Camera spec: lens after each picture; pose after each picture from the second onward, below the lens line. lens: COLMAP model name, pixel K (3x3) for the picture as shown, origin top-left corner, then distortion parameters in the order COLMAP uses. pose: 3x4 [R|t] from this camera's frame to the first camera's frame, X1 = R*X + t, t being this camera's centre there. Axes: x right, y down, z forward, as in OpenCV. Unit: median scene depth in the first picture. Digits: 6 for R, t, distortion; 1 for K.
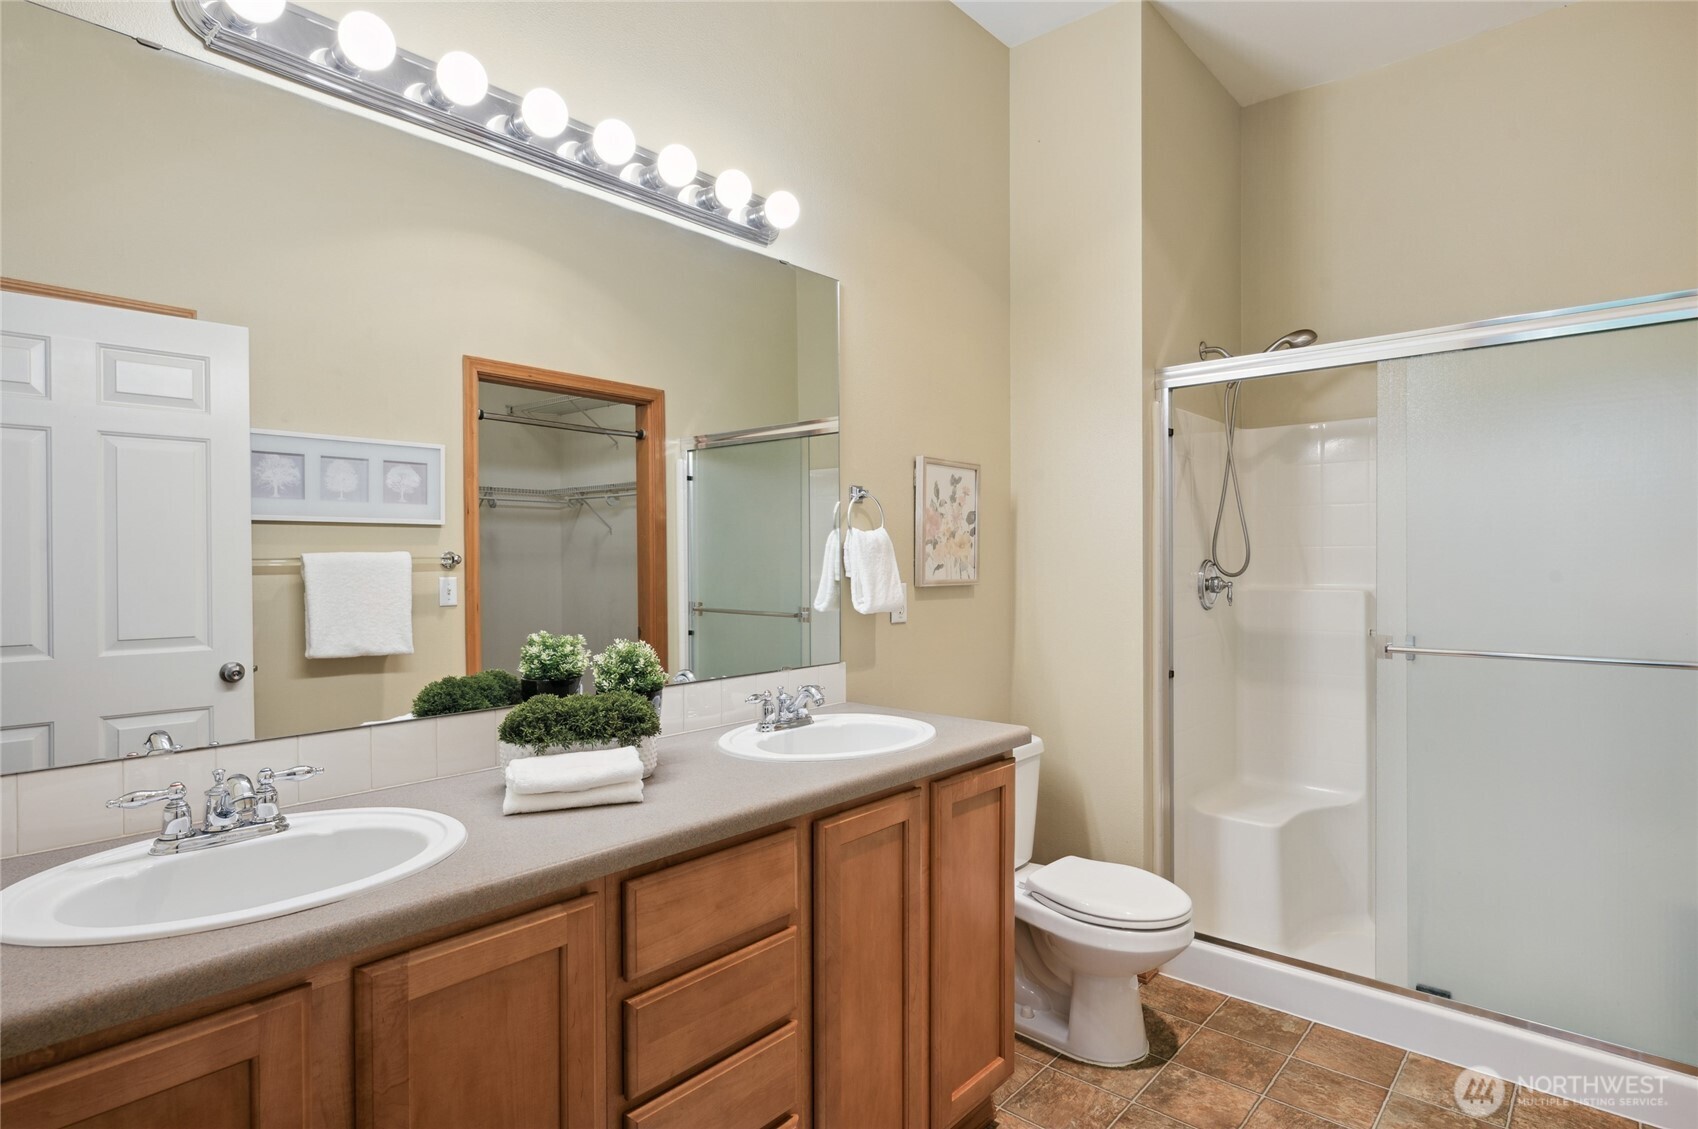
lens RADIAL K [[878.9, 0, 849.0], [0, 878.9, 564.5], [0, 0, 1]] dist [-0.028520, 0.000341]
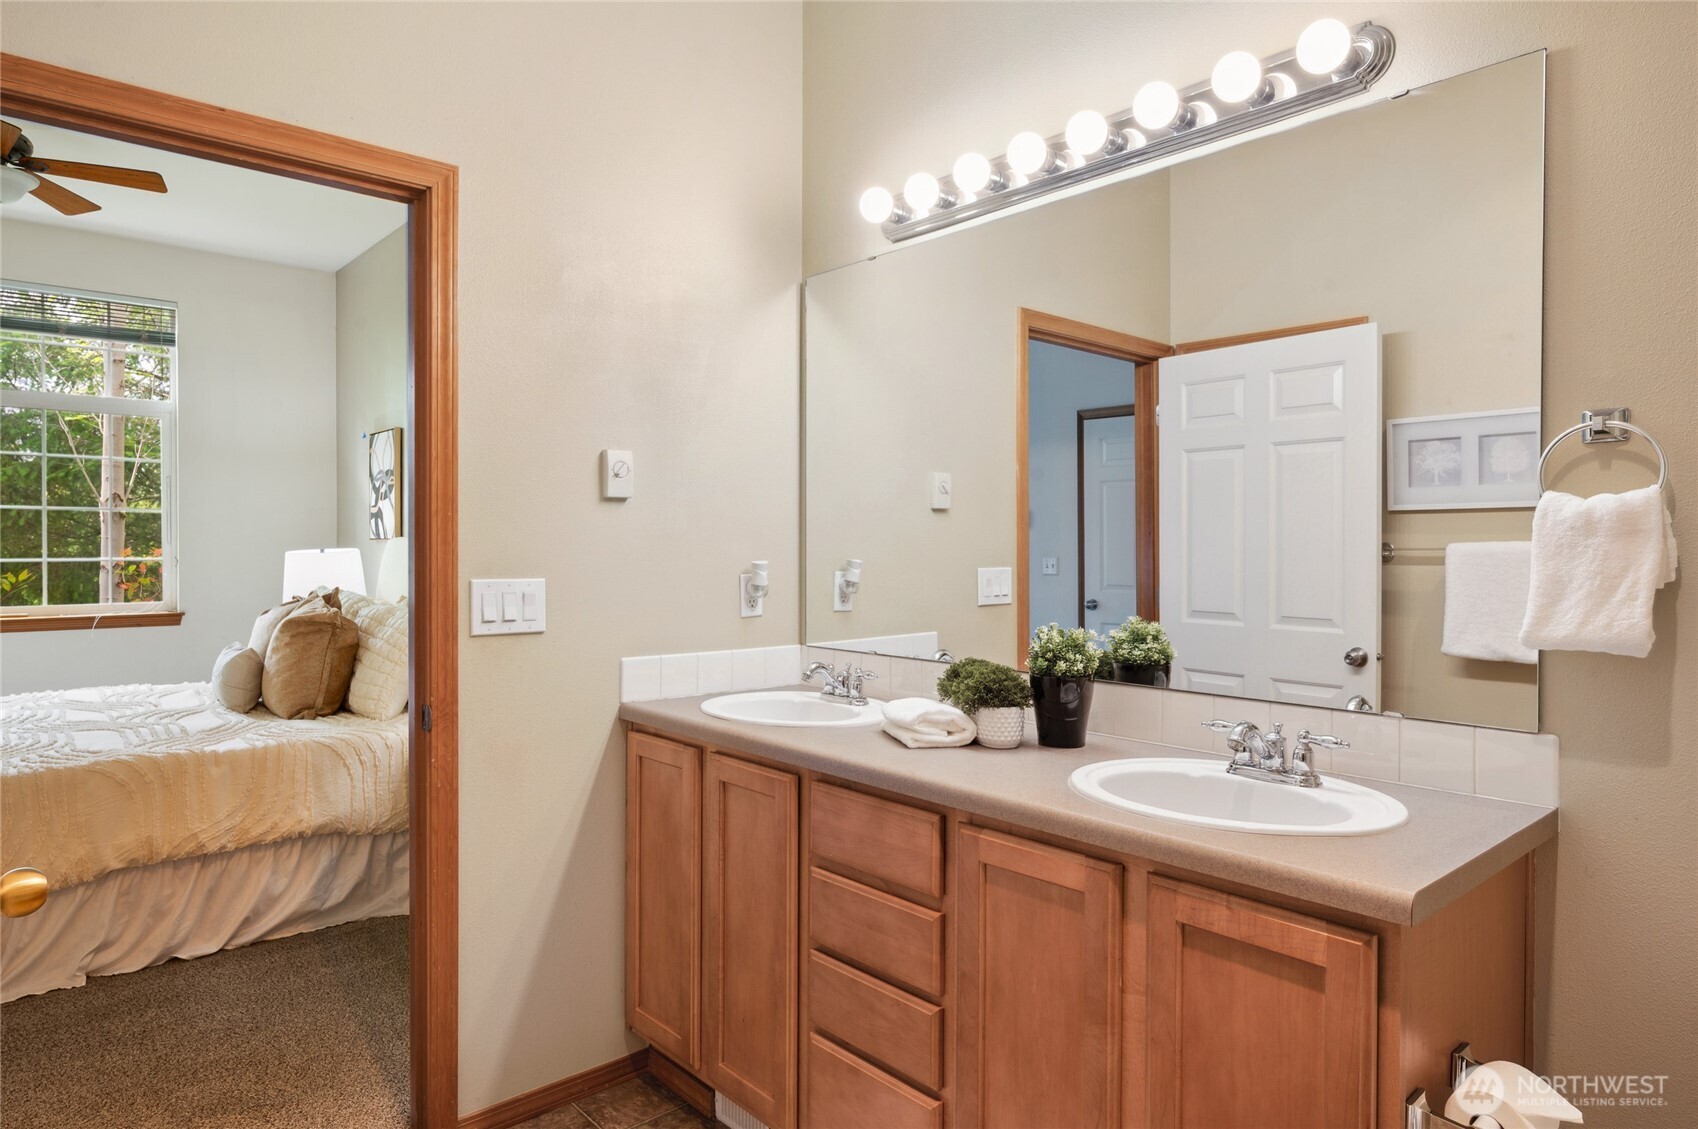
lens RADIAL K [[989.7, 0, 849.0], [0, 989.7, 564.5], [0, 0, 1]] dist [-0.001648, -0.000647]
pose [[-0.130965, 0.013689, -0.991292, 0.555448], [-0.005157, 0.999882, 0.014489, -0.002368], [0.991374, 0.007010, -0.130879, 0.537413]]
